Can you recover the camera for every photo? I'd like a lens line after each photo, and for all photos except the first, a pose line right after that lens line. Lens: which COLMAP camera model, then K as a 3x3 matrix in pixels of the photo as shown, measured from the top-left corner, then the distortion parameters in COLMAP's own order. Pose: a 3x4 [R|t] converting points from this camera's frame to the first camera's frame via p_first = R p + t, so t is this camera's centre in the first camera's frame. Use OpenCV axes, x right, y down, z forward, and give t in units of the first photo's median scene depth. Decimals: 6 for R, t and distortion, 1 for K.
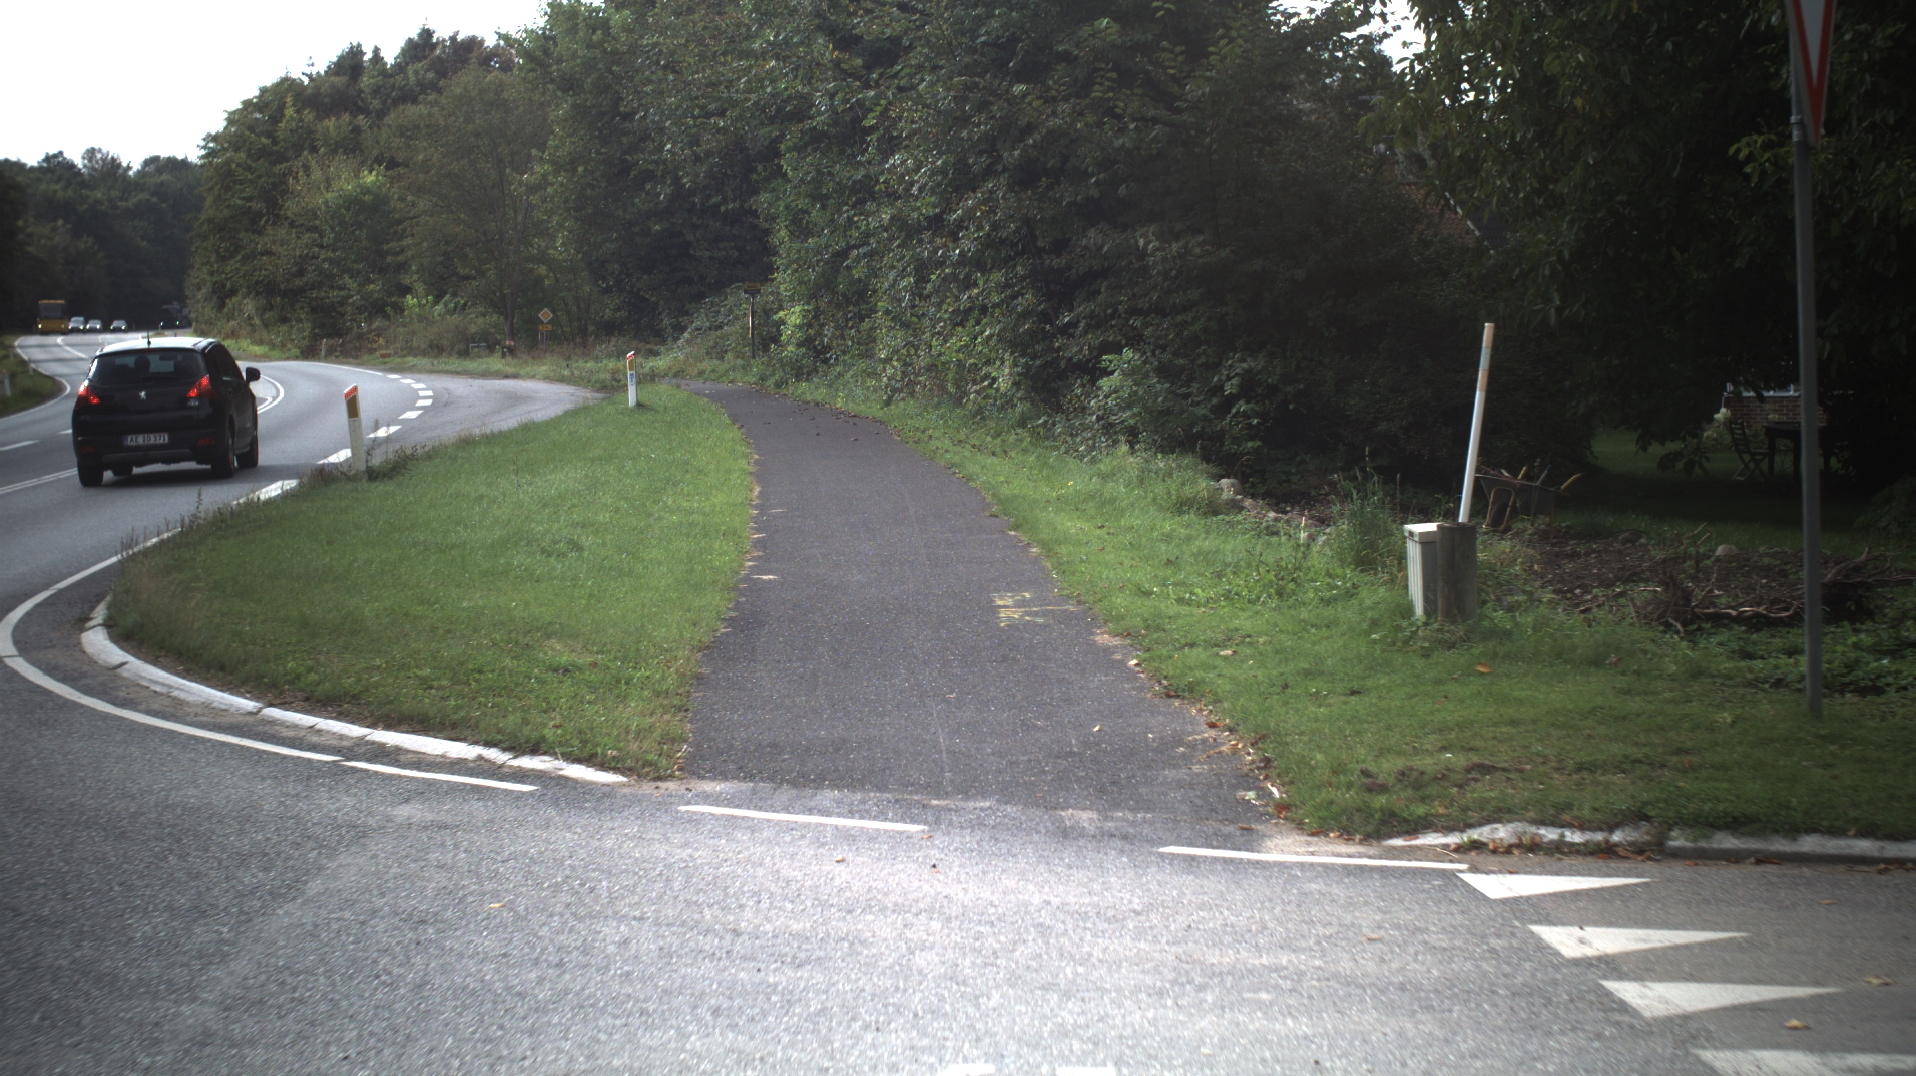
lens RADIAL K [[3337.5, 0, 958.0], [0, 3337.5, 538.0], [0, 0, 1]] dist [-0.278426, 0.392490]
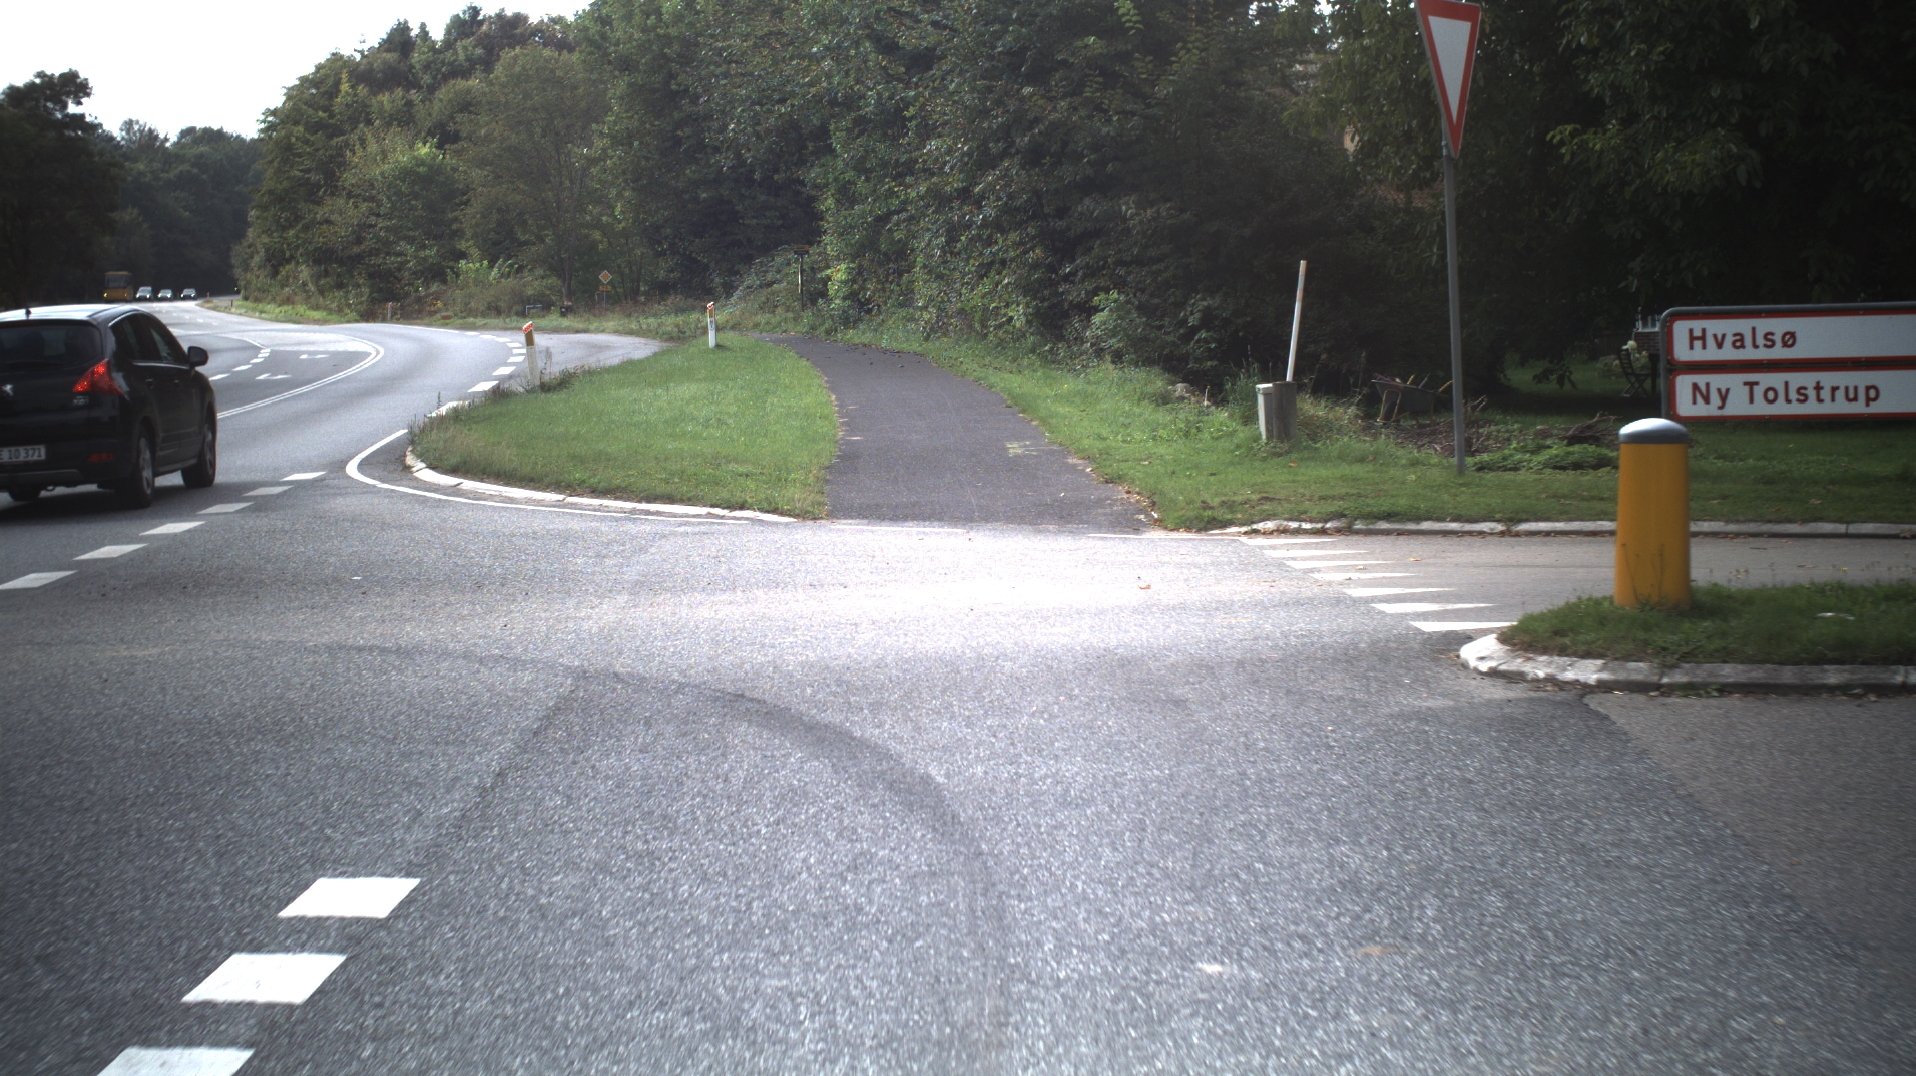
lens RADIAL K [[3337.5, 0, 958.0], [0, 3337.5, 538.0], [0, 0, 1]] dist [-0.278426, 0.392490]
pose [[0.999909, -0.010276, -0.008760, 0.000612], [0.010378, 0.999879, 0.011612, 0.015493], [0.008639, -0.011702, 0.999894, -0.194655]]
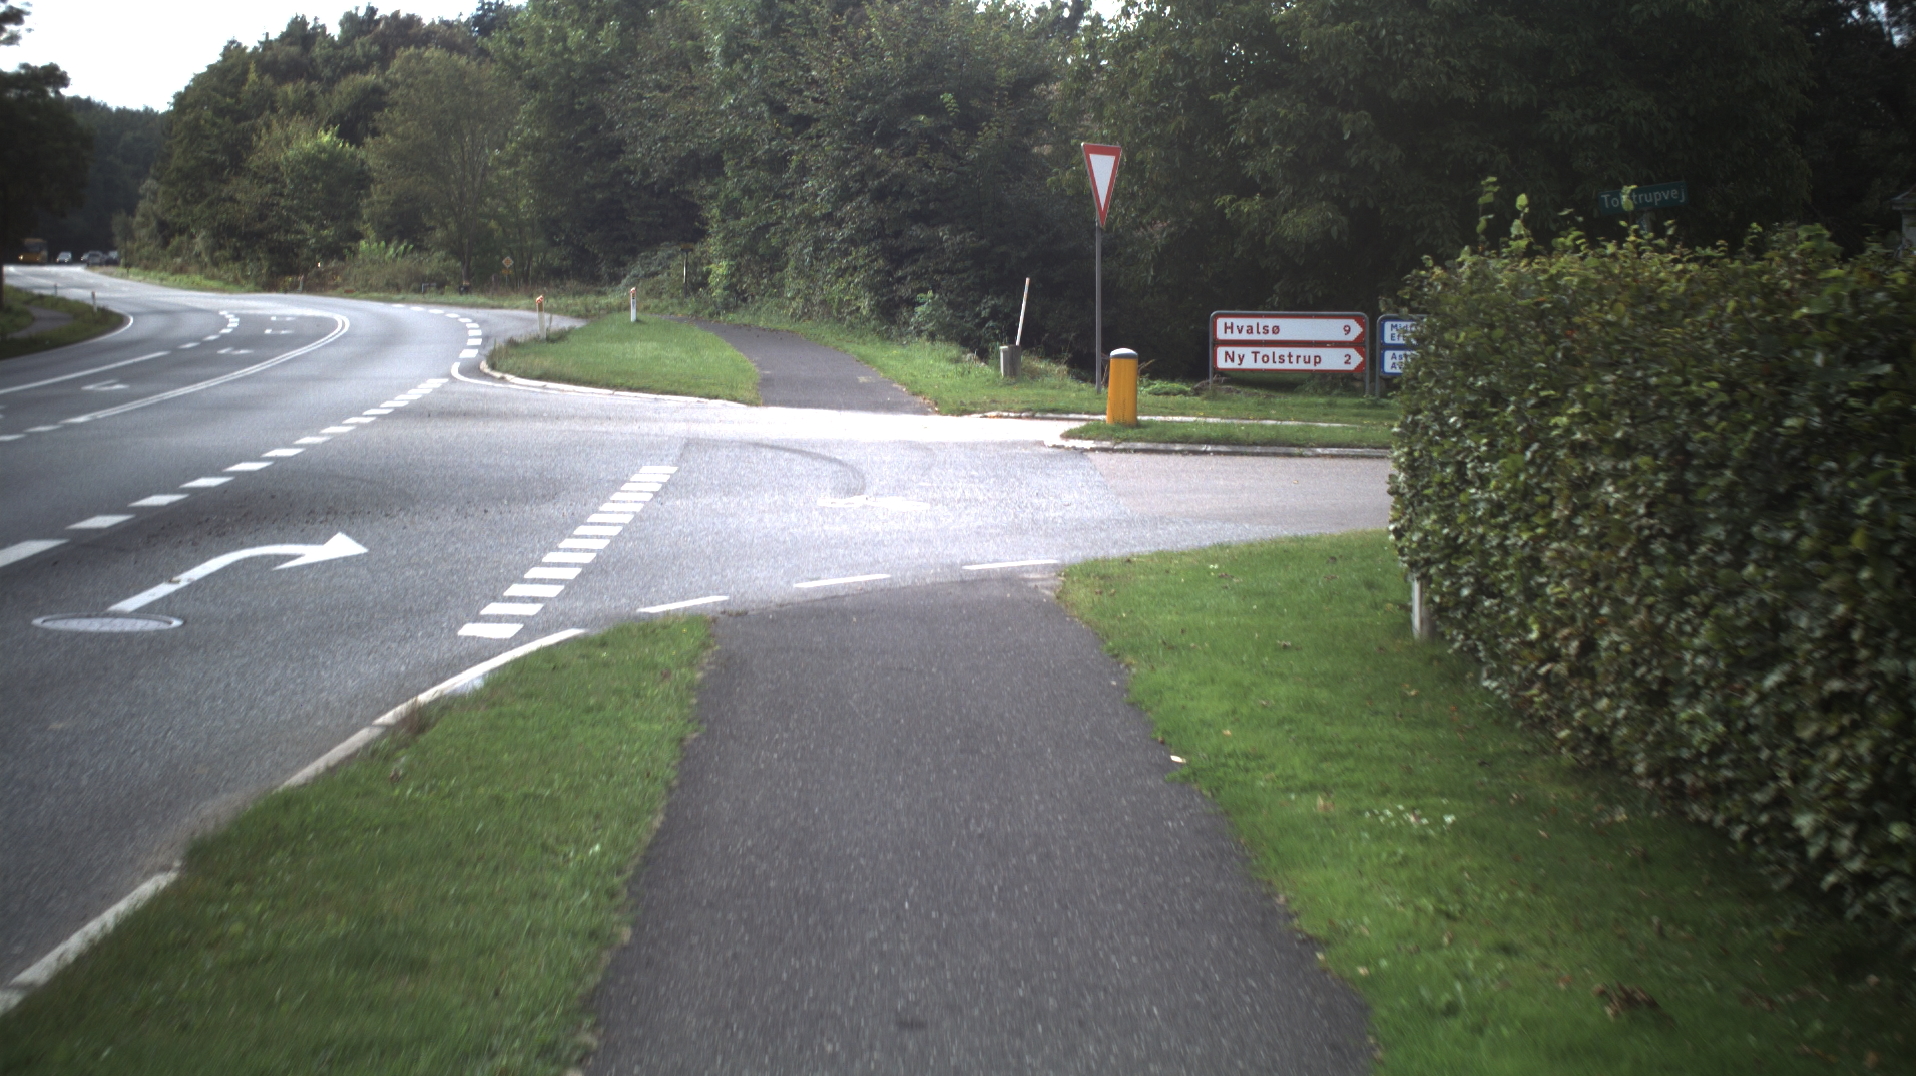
lens RADIAL K [[3337.5, 0, 958.0], [0, 3337.5, 538.0], [0, 0, 1]] dist [-0.278426, 0.392490]
pose [[0.998693, 0.028691, 0.042302, -0.006277], [-0.029202, 0.999507, 0.011520, 0.040019], [-0.041951, -0.012740, 0.999038, -0.585175]]
